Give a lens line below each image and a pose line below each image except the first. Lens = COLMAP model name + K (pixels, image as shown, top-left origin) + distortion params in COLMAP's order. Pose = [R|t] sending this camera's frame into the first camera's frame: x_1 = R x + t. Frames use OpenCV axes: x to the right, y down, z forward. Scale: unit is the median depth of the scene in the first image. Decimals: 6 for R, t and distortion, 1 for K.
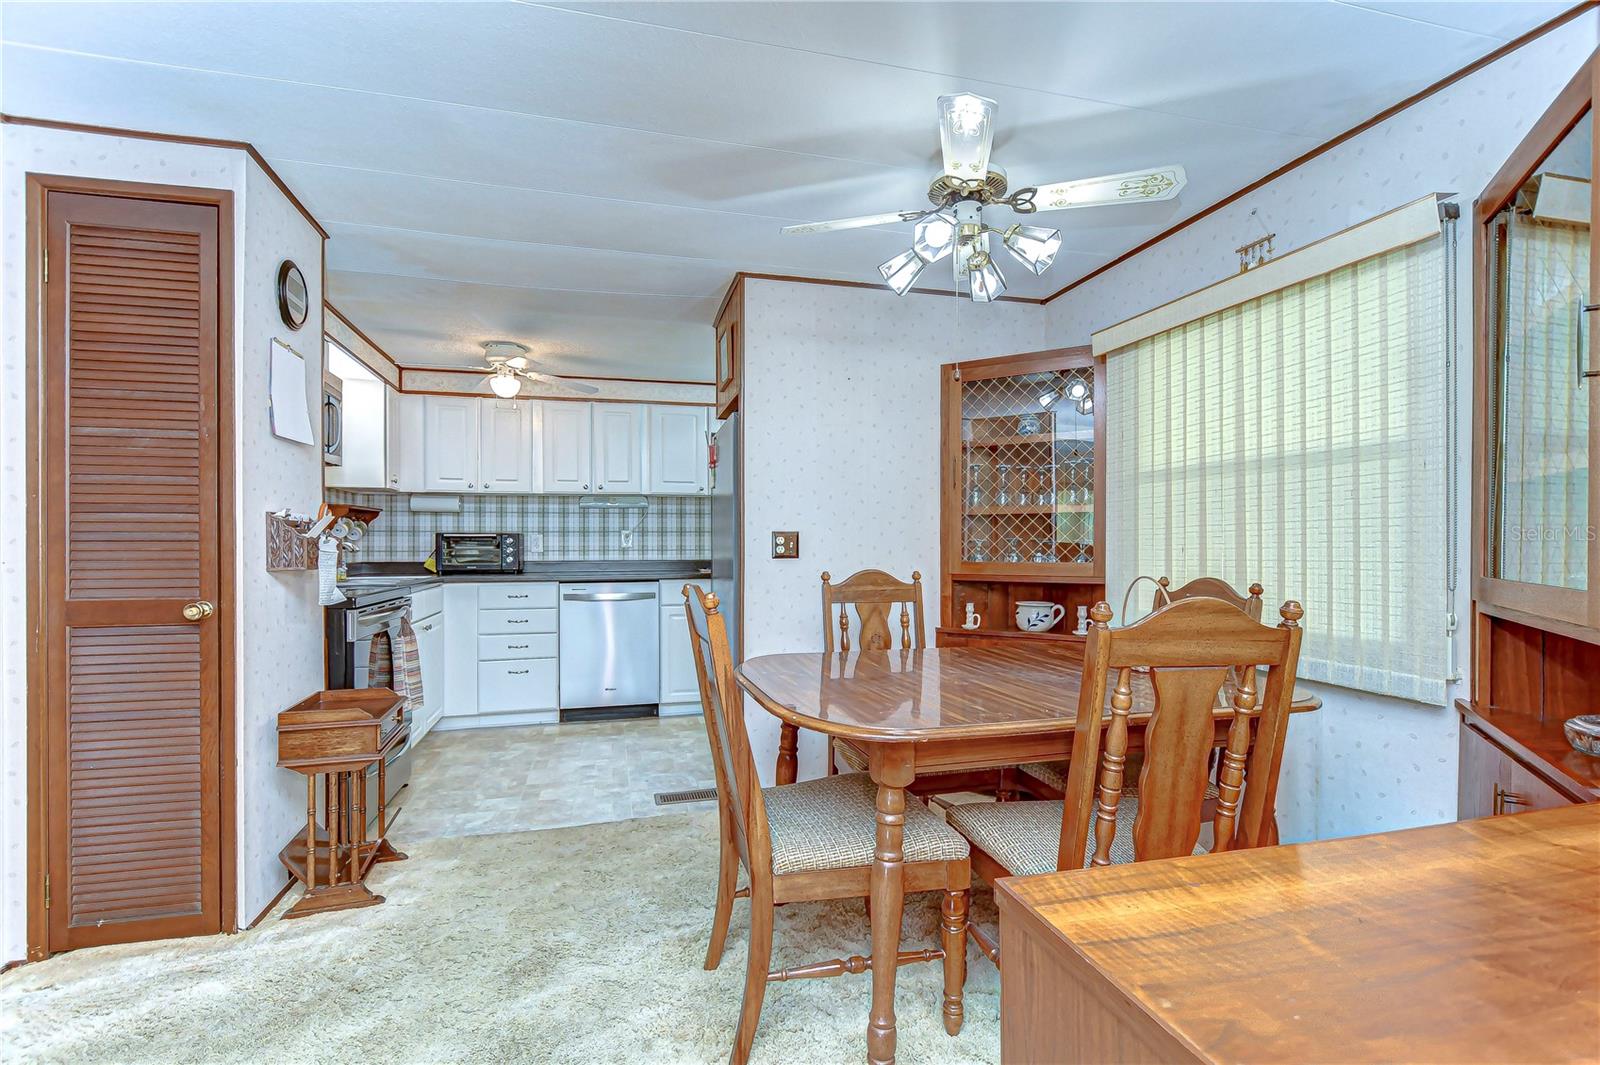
lens RADIAL K [[695.7, 0, 790.8], [0, 695.7, 552.5], [0, 0, 1]] dist [0.010917, -0.008607]
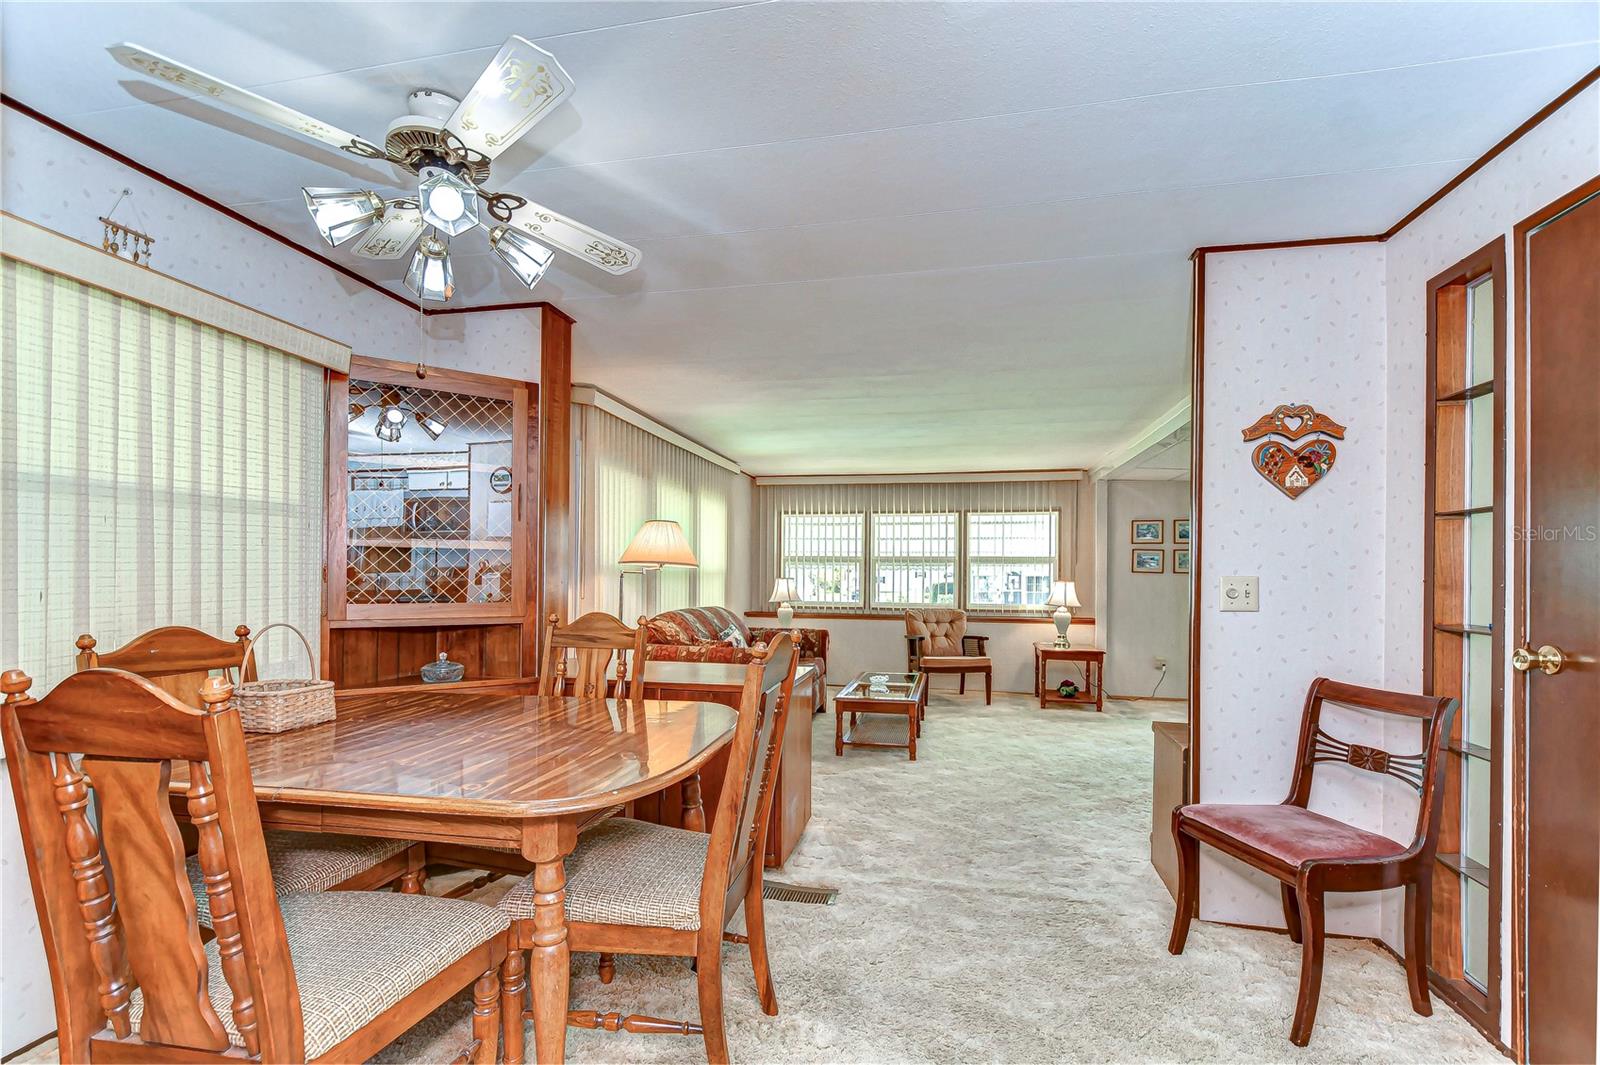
lens RADIAL K [[695.7, 0, 821.4], [0, 695.7, 572.3], [0, 0, 1]] dist [0.010917, -0.008607]
pose [[-0.903886, -0.003387, 0.427760, -0.333986], [0.000406, 0.999961, 0.008775, -0.026993], [-0.427773, 0.008105, -0.903850, 1.037741]]
